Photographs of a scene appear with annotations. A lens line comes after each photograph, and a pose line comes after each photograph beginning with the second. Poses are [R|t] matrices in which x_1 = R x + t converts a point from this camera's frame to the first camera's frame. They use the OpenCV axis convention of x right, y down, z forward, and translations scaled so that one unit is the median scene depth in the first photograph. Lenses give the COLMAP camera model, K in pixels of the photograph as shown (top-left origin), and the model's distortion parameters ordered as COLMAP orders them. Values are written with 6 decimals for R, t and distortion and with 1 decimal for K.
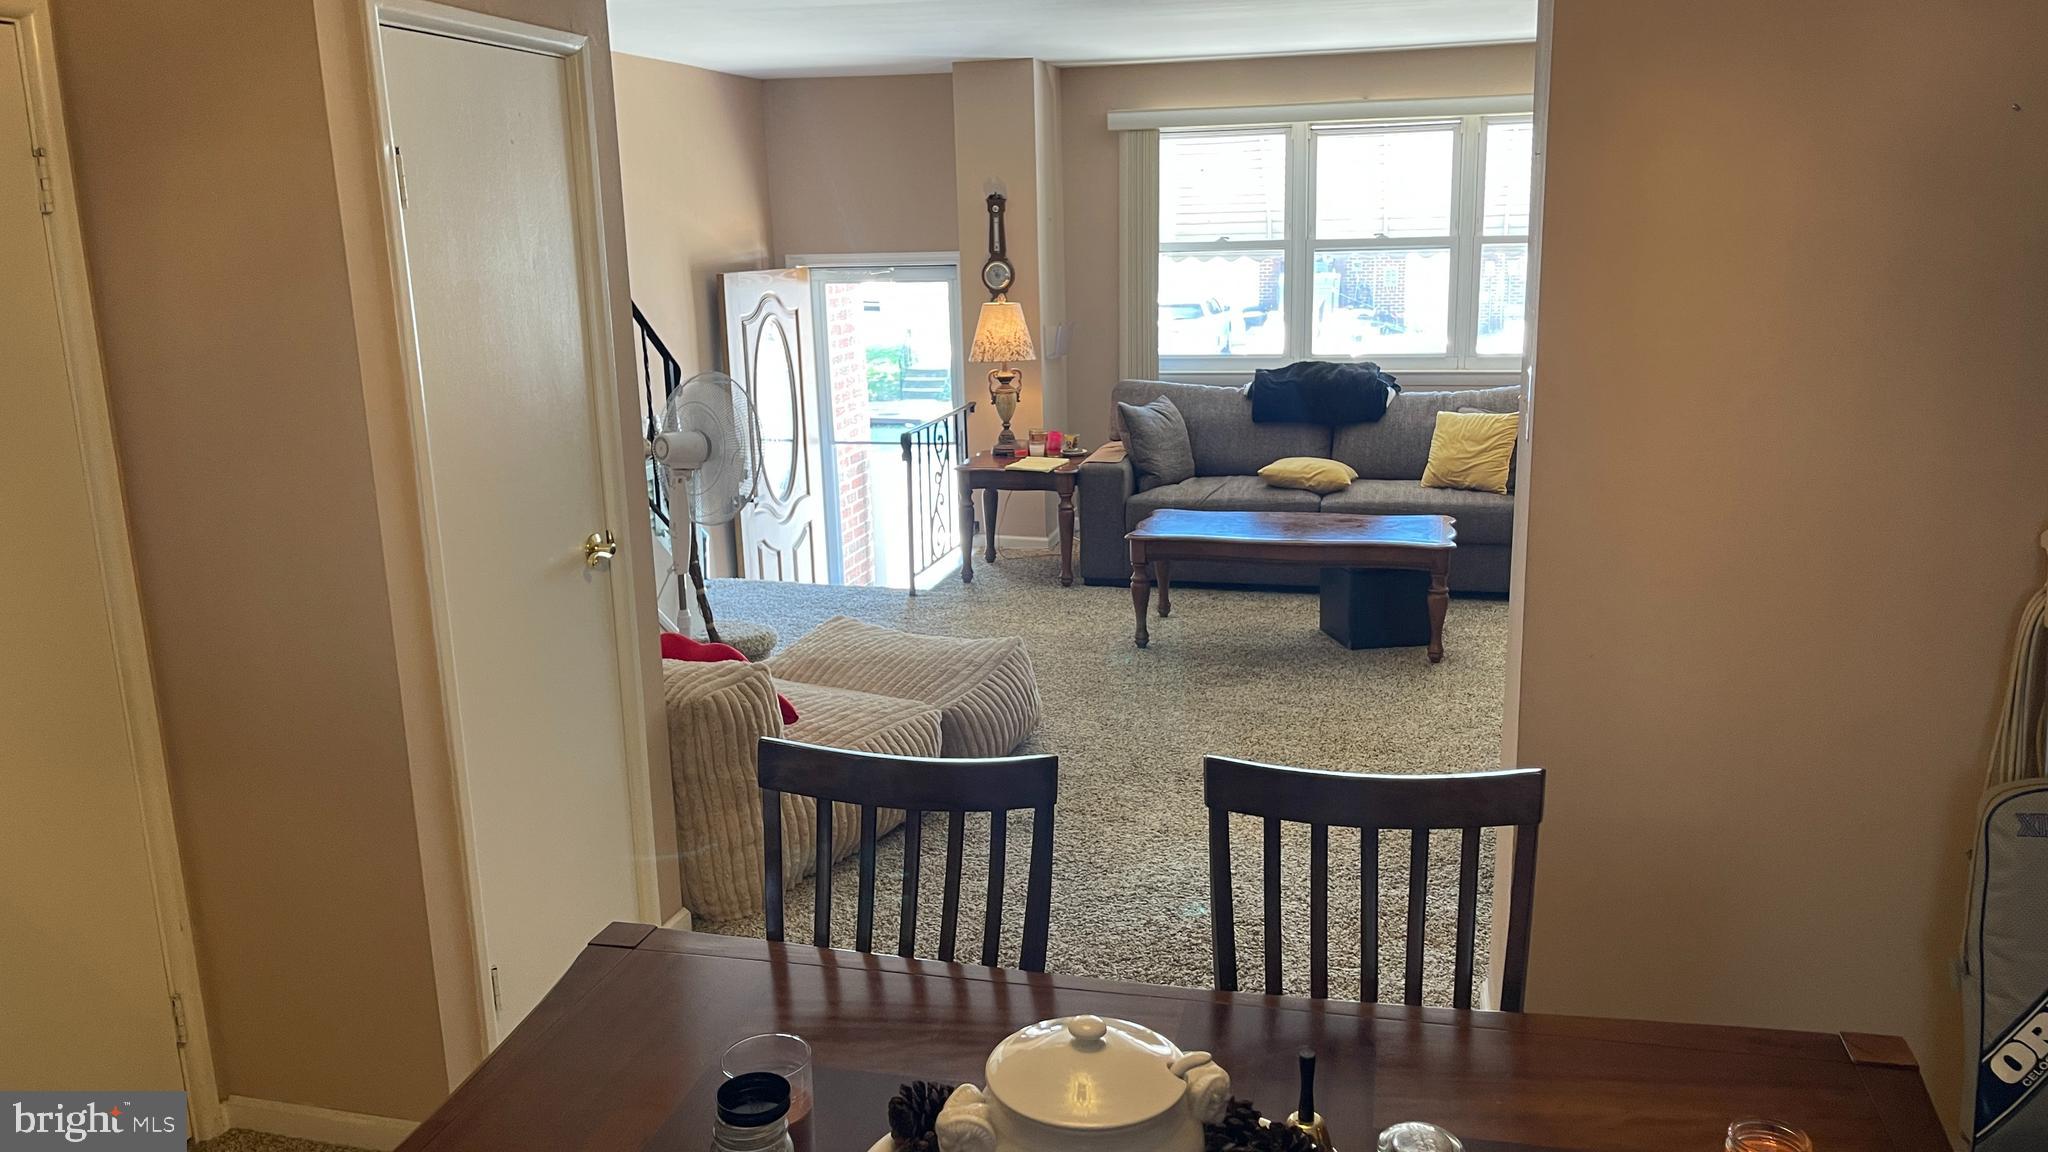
lens RADIAL K [[1549.6, 0, 1027.5], [0, 1549.6, 588.7], [0, 0, 1]] dist [0.053612, -0.066118]
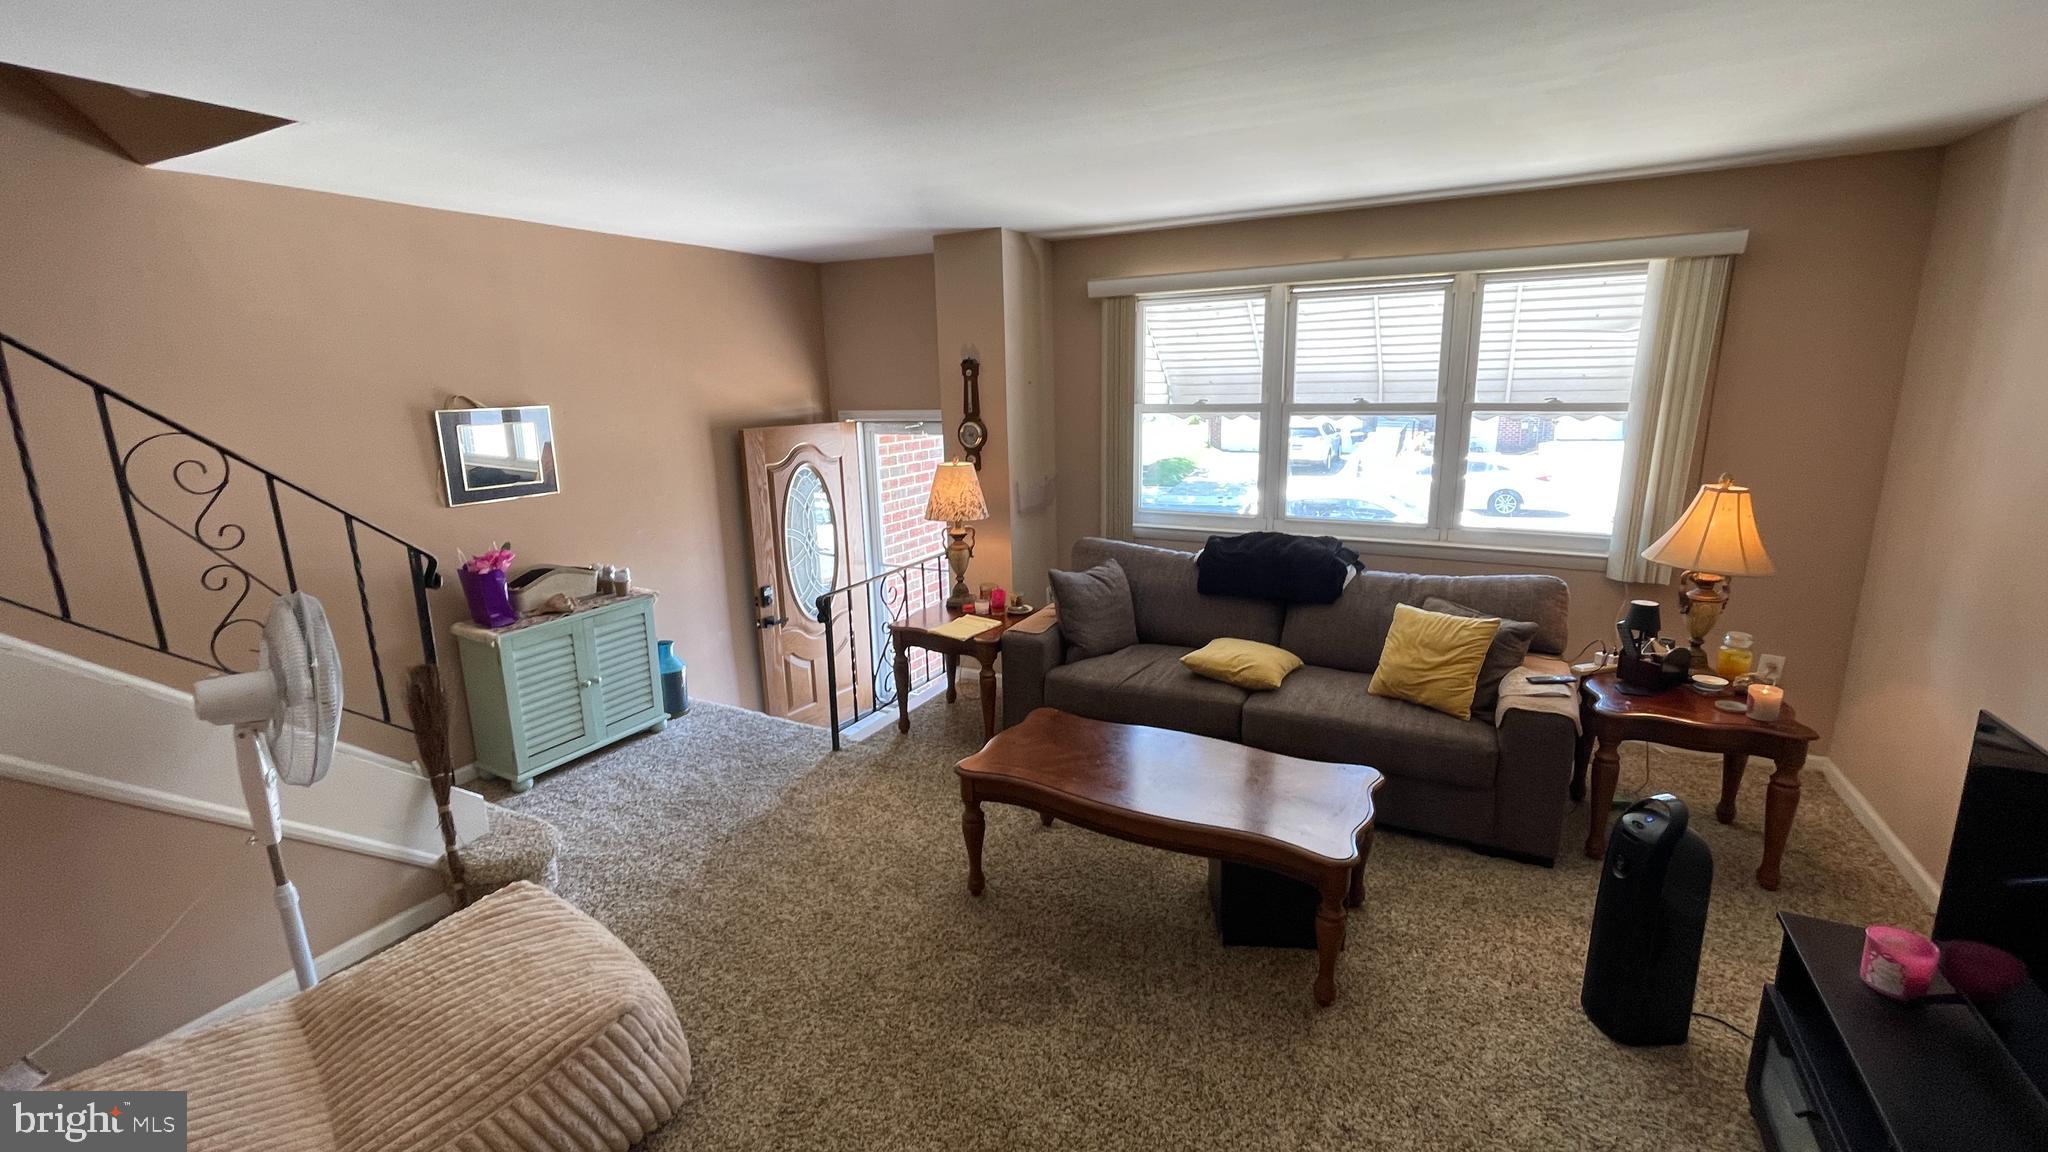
lens RADIAL K [[862.9, 0, 1013.2], [0, 862.9, 575.2], [0, 0, 1]] dist [-0.000700, -0.000084]
pose [[0.967754, 0.057007, -0.245362, 0.164440], [-0.057209, 0.998342, 0.006308, -0.114877], [0.245315, 0.007933, 0.969411, 0.450256]]
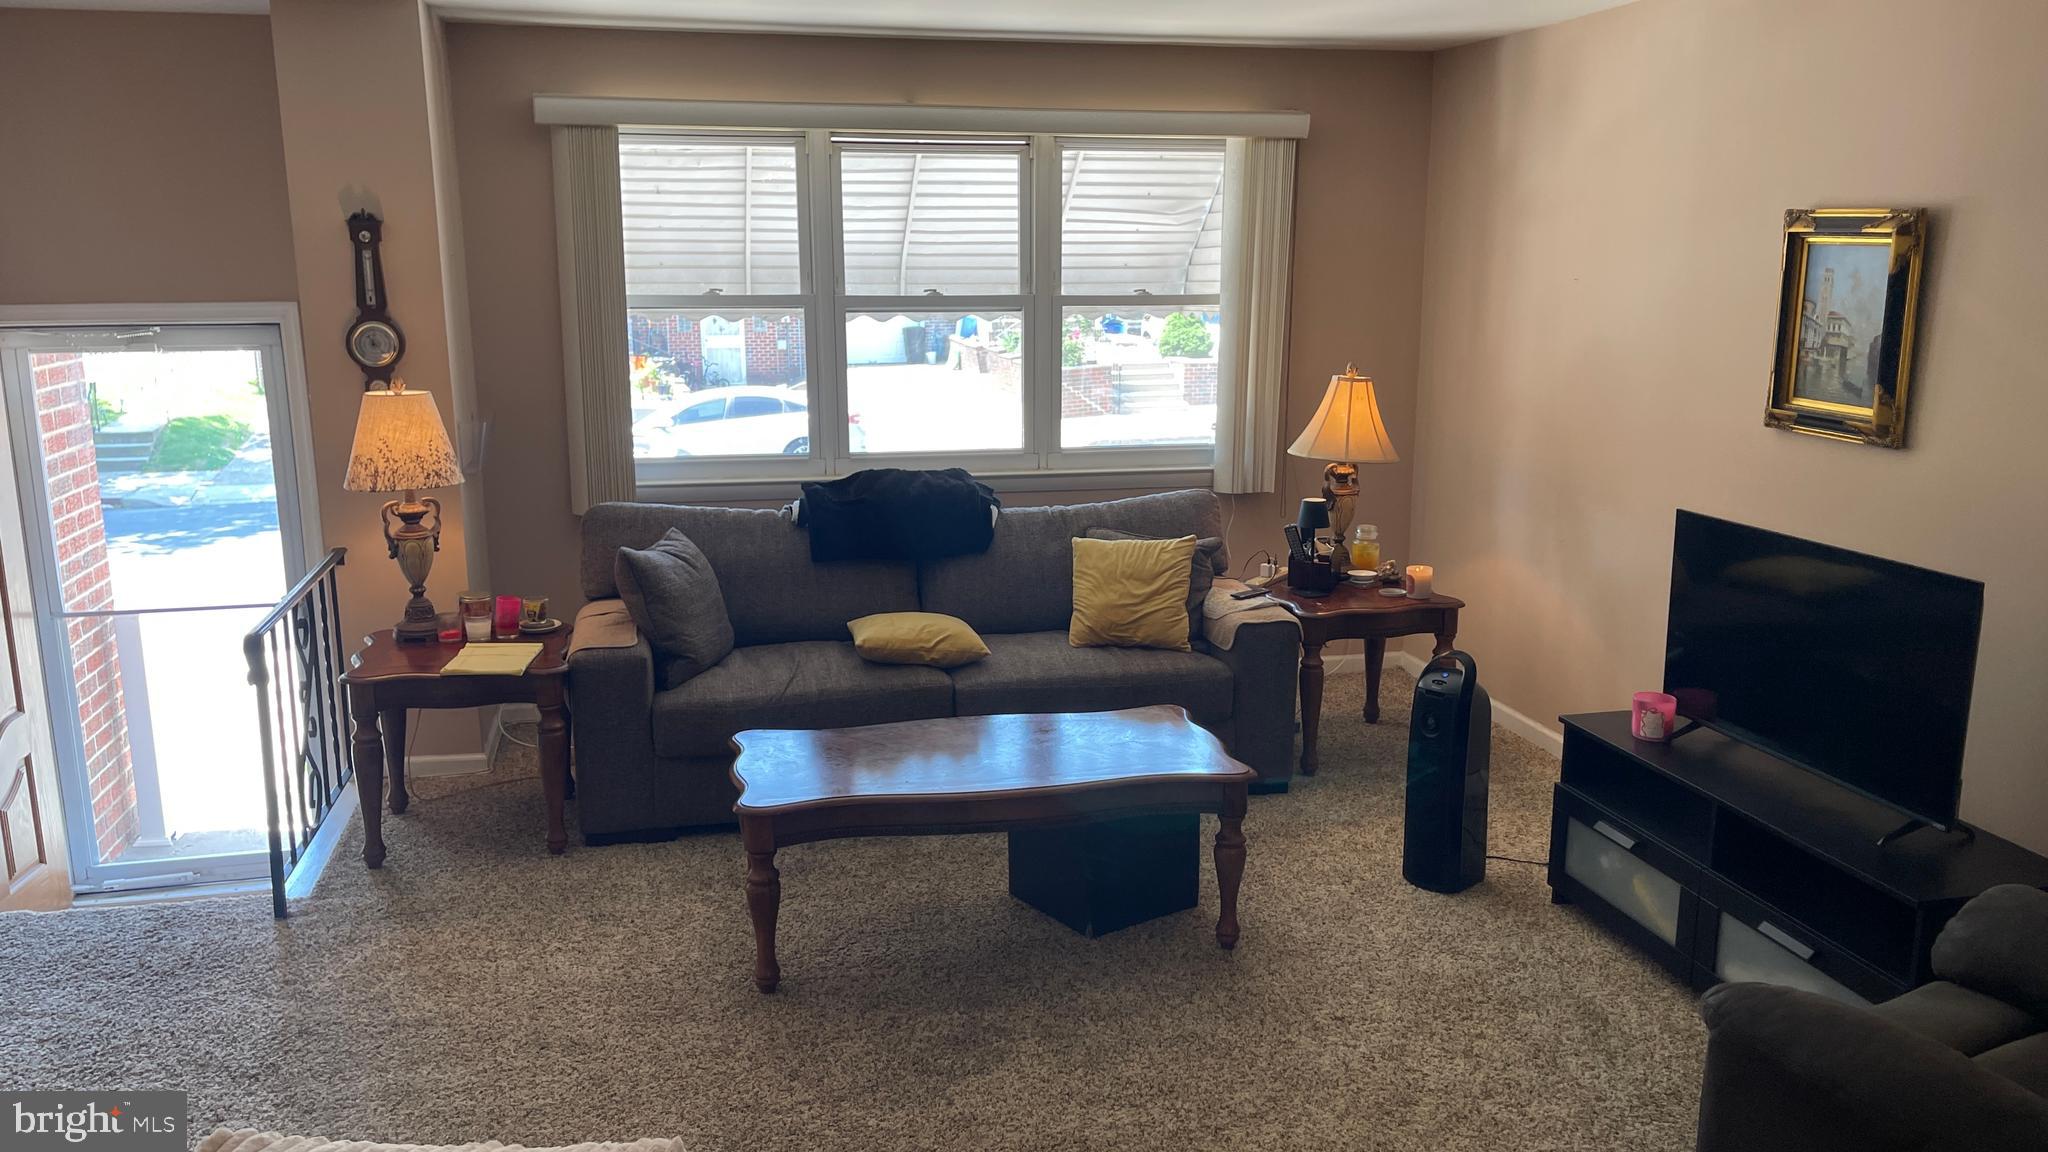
lens RADIAL K [[1557.7, 0, 1024.0], [0, 1557.7, 576.0], [0, 0, 1]] dist [0.093779, -0.133437]
pose [[0.893340, -0.068693, 0.444100, -0.075696], [0.083921, 0.996364, -0.014695, -0.082909], [-0.441475, 0.050397, 0.895857, 0.346005]]
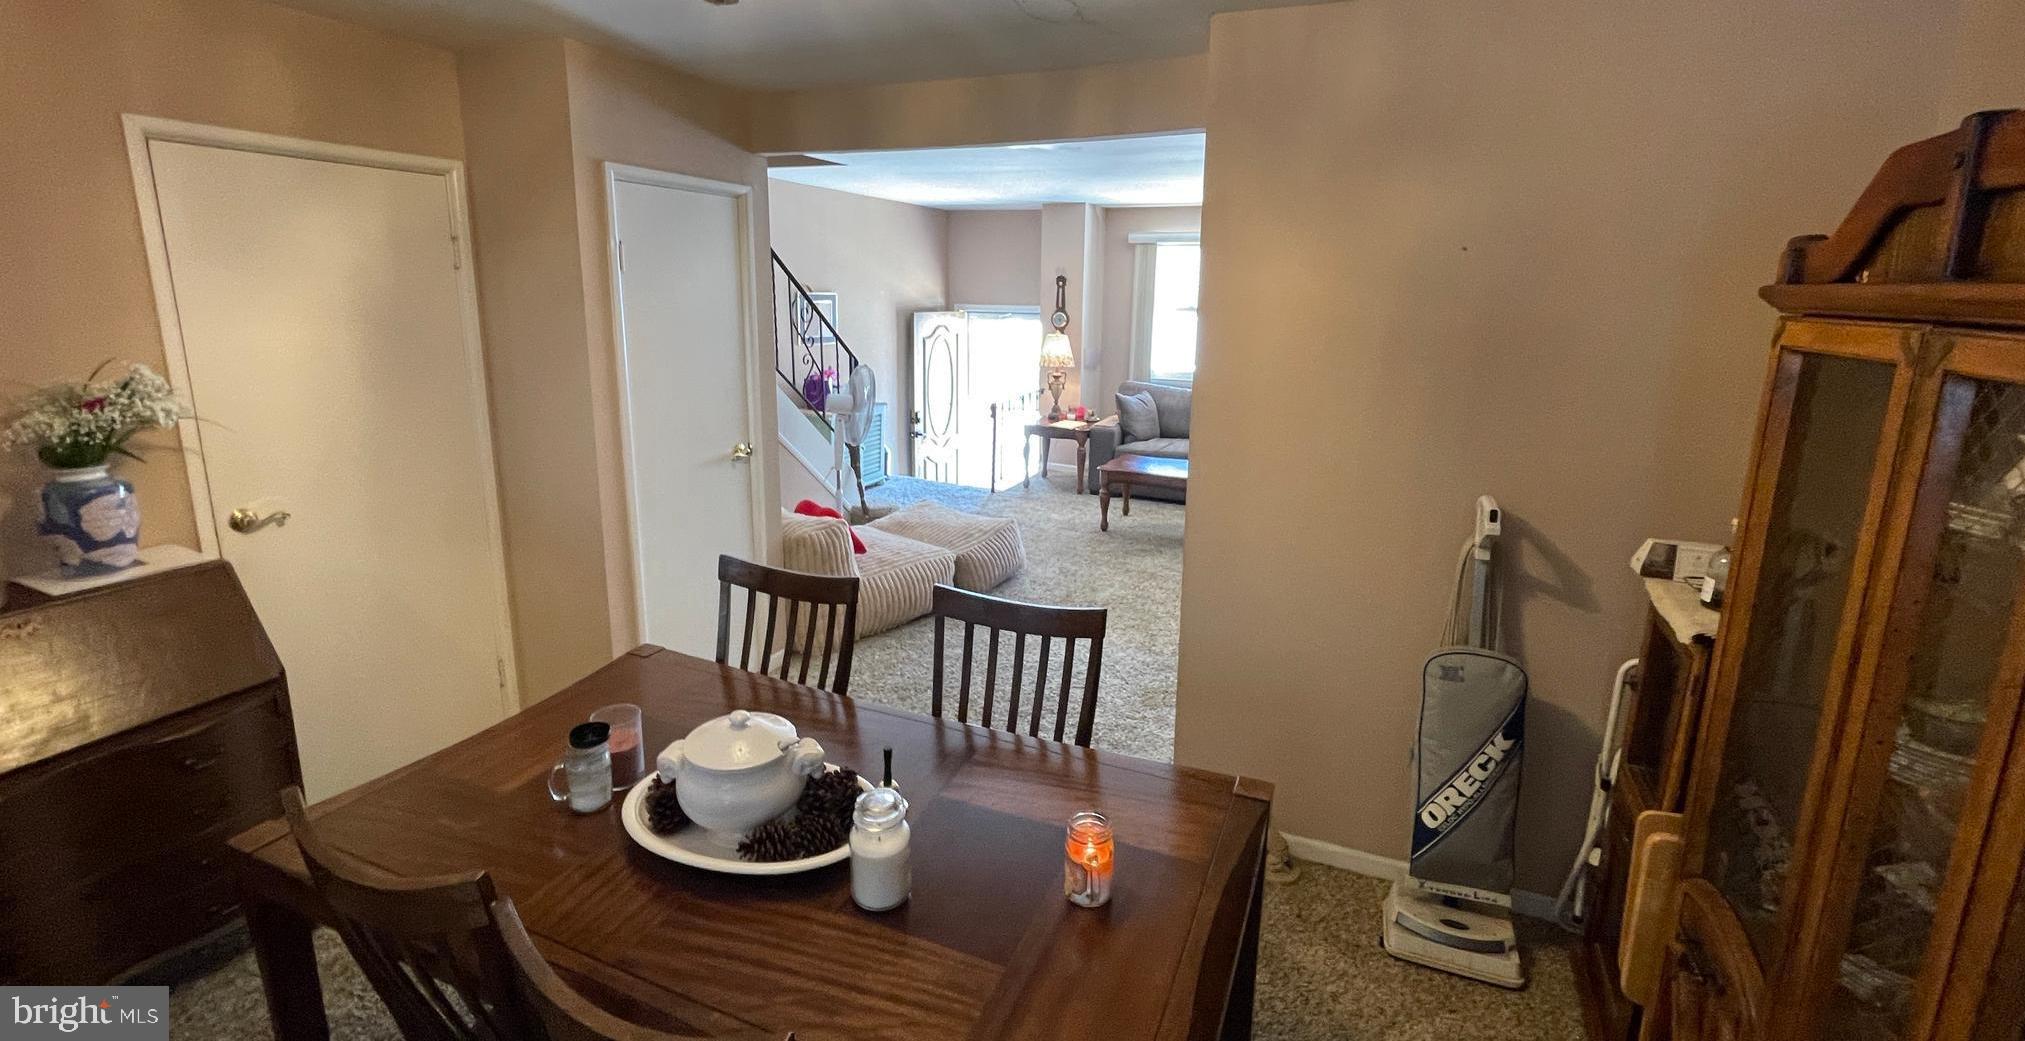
lens RADIAL K [[866.5, 0, 1010.9], [0, 866.5, 459.8], [0, 0, 1]] dist [0.001334, 0.000037]
pose [[0.985213, 0.071132, -0.155873, 0.096917], [-0.076839, 0.996565, -0.030887, -0.003688], [0.153141, 0.042407, 0.987294, 0.001431]]
